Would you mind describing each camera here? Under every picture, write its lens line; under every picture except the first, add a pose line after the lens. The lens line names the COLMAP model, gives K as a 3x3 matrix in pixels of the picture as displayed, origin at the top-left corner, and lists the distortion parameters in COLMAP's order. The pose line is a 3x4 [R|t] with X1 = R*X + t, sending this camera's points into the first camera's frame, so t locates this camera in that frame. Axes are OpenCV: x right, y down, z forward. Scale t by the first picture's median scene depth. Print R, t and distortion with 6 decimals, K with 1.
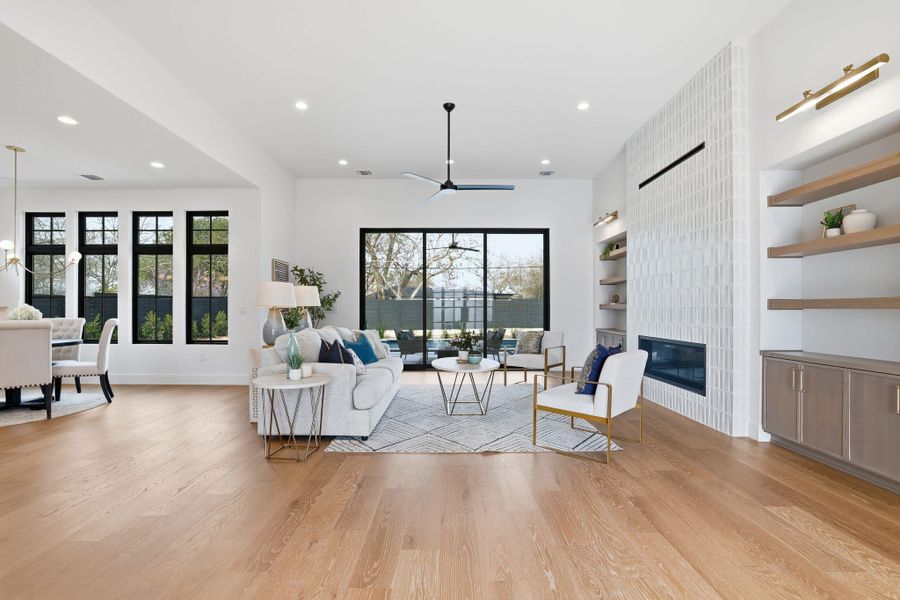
lens RADIAL K [[406.9, 0, 447.2], [0, 406.9, 310.8], [0, 0, 1]] dist [-0.026907, 0.007894]
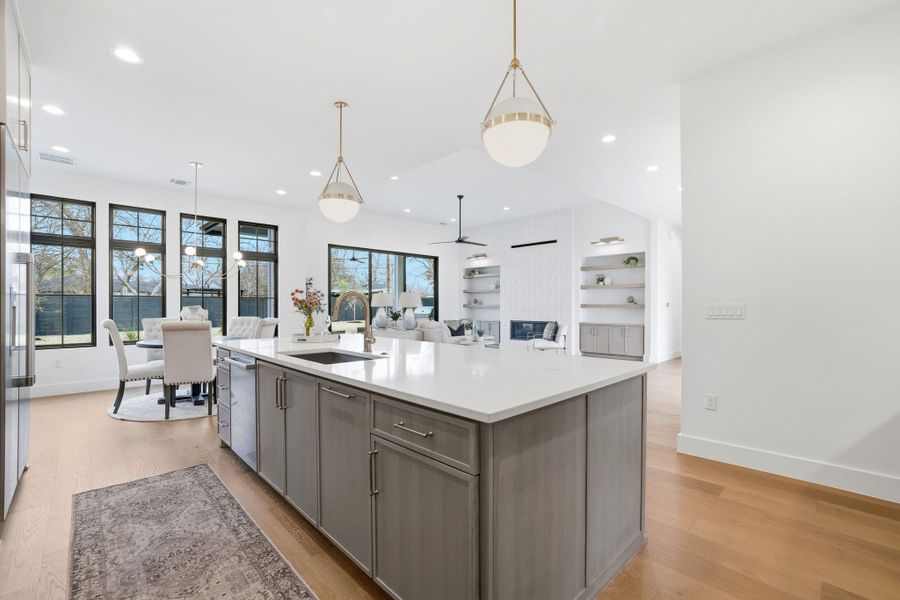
lens RADIAL K [[406.9, 0, 447.7], [0, 406.9, 312.4], [0, 0, 1]] dist [-0.026907, 0.007894]
pose [[0.716380, -0.011971, 0.697607, -1.320144], [0.003468, 0.999902, 0.013596, -0.008997], [-0.697701, -0.007320, 0.716351, -0.270828]]
